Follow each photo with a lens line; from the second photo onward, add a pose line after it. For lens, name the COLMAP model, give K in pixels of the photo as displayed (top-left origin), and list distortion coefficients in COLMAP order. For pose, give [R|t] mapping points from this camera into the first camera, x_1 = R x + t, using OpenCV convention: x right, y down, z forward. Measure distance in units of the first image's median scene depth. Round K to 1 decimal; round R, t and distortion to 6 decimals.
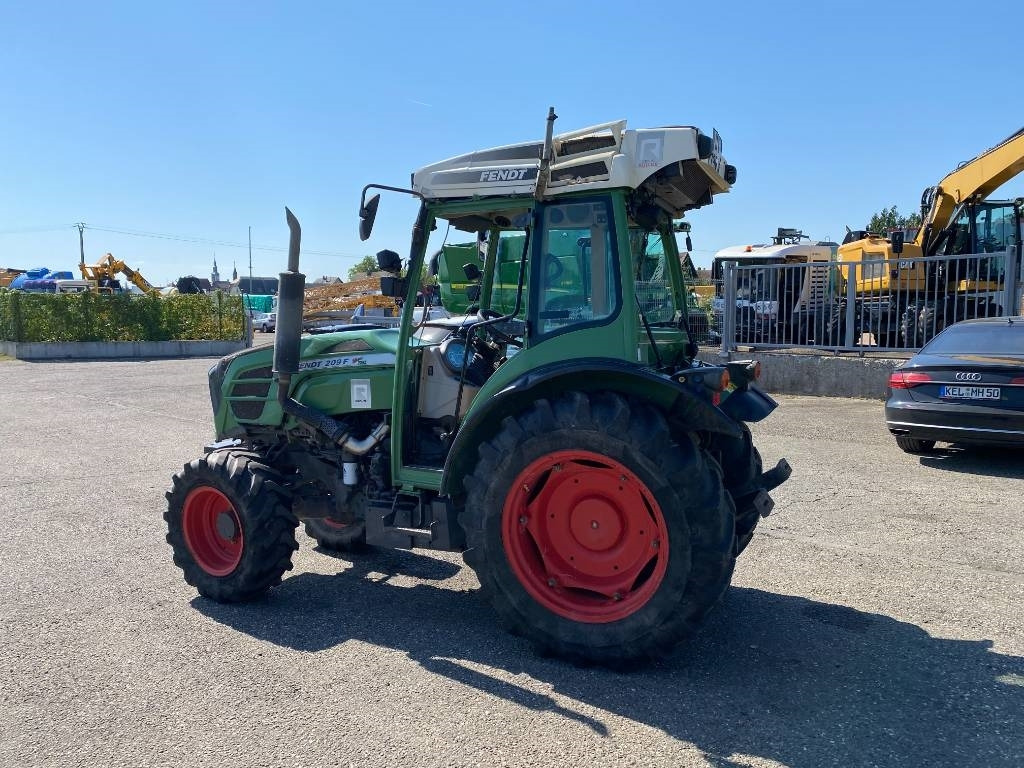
lens RADIAL K [[780.7, 0, 513.5], [0, 780.7, 376.8], [0, 0, 1]] dist [0.060414, -0.096327]
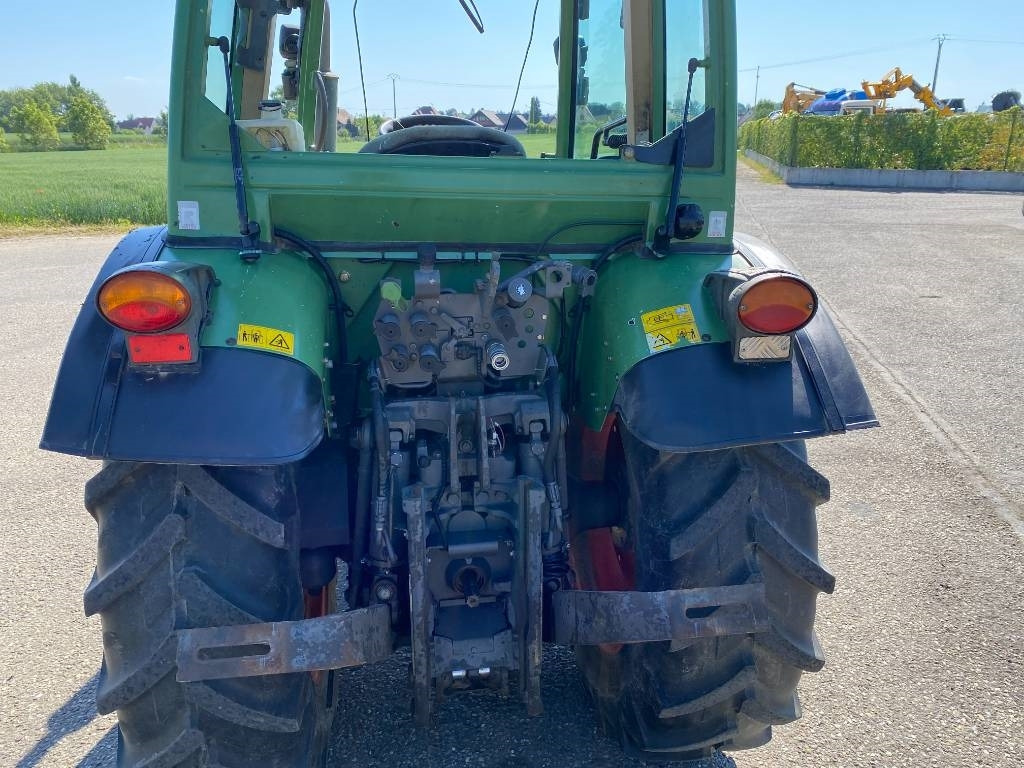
lens RADIAL K [[777.3, 0, 511.7], [0, 777.3, 398.7], [0, 0, 1]] dist [0.058927, -0.076661]
pose [[0.530959, 0.266809, -0.804298, 0.143681], [-0.068260, 0.959521, 0.273239, -0.014252], [0.844644, -0.090177, 0.527679, 0.202026]]
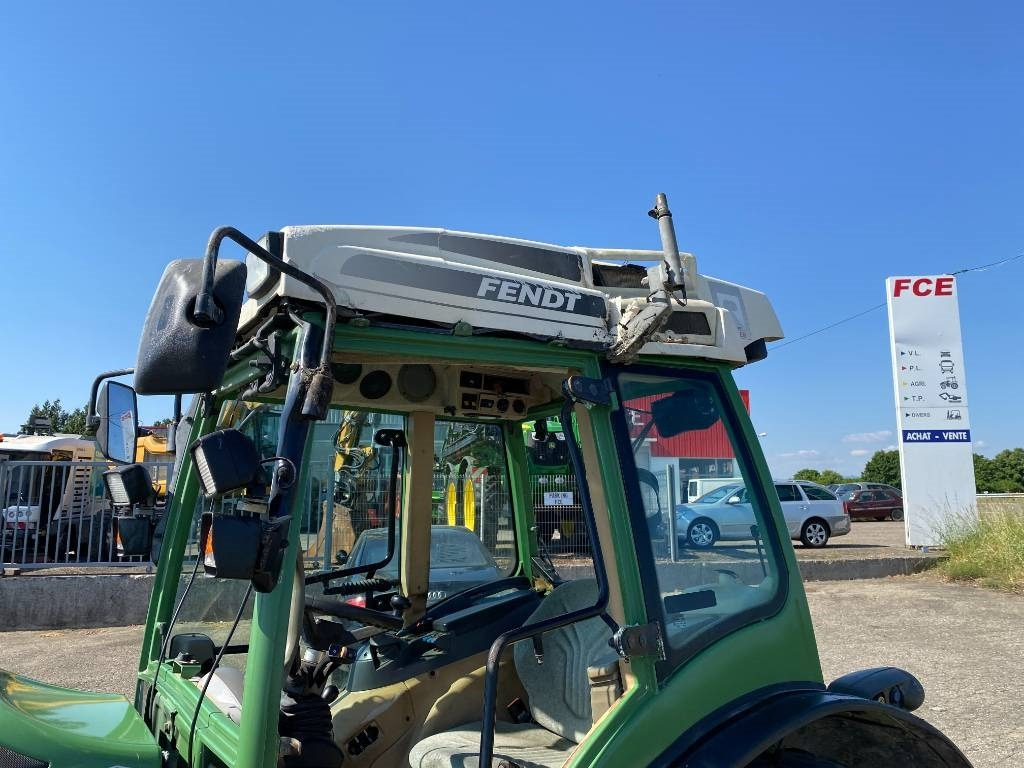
lens RADIAL K [[777.3, 0, 511.7], [0, 777.3, 398.7], [0, 0, 1]] dist [0.058927, -0.076661]
pose [[0.531725, 0.109402, 0.839821, -0.097690], [0.077191, 0.981234, -0.176697, -0.028396], [-0.843392, 0.158781, 0.513302, 0.191014]]
